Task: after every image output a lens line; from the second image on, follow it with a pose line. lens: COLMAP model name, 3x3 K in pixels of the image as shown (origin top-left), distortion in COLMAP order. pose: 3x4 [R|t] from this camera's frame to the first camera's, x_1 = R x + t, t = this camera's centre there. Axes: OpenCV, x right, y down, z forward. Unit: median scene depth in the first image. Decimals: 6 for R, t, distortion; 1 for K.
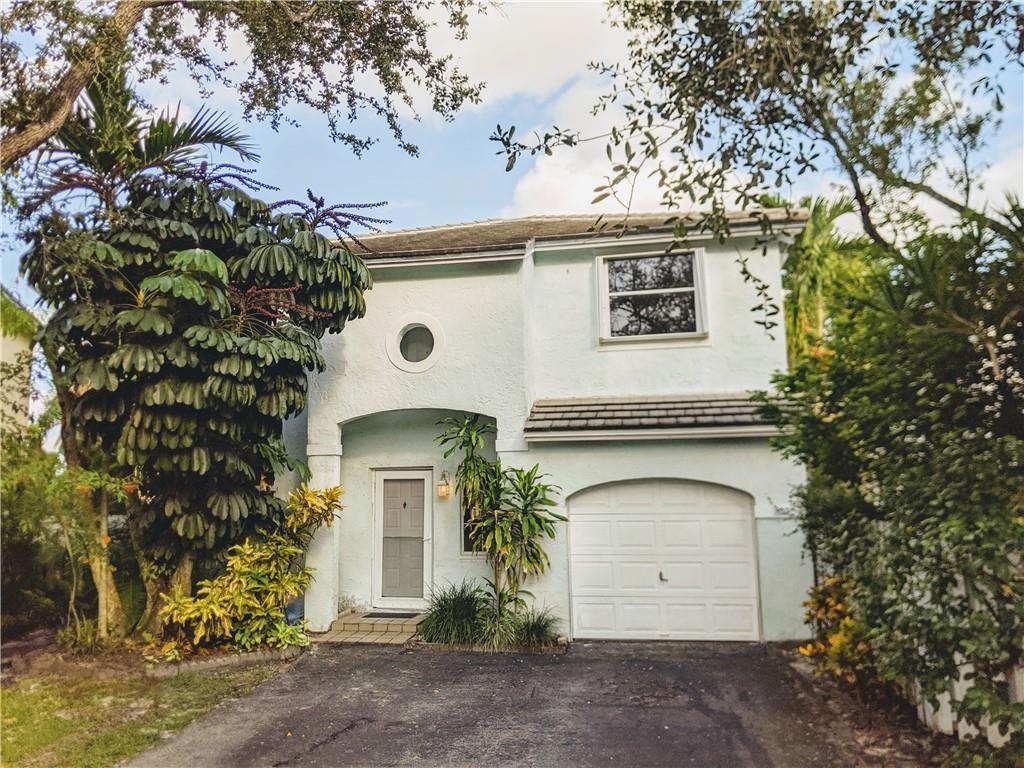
lens RADIAL K [[829.8, 0, 509.5], [0, 829.8, 378.1], [0, 0, 1]] dist [0.048111, -0.087061]
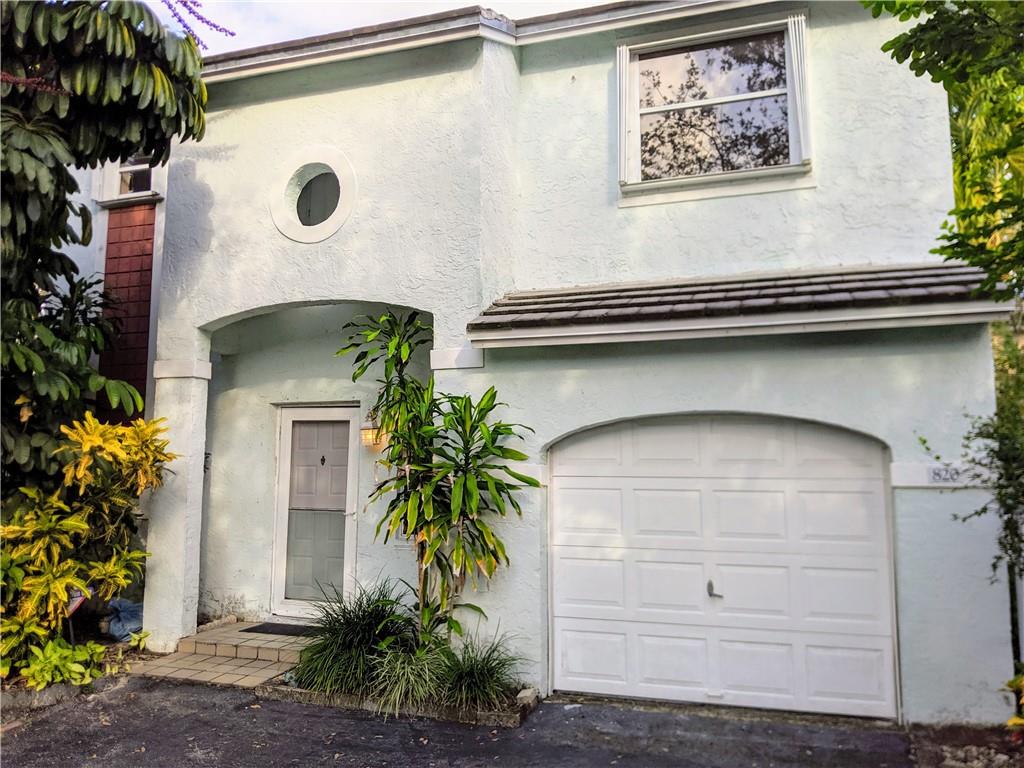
lens RADIAL K [[829.8, 0, 511.4], [0, 829.8, 393.1], [0, 0, 1]] dist [0.048111, -0.087061]
pose [[0.989449, 0.004881, -0.144796, 0.129219], [0.001036, 0.999168, 0.040761, 0.083861], [0.144875, -0.040481, 0.988622, 0.433062]]
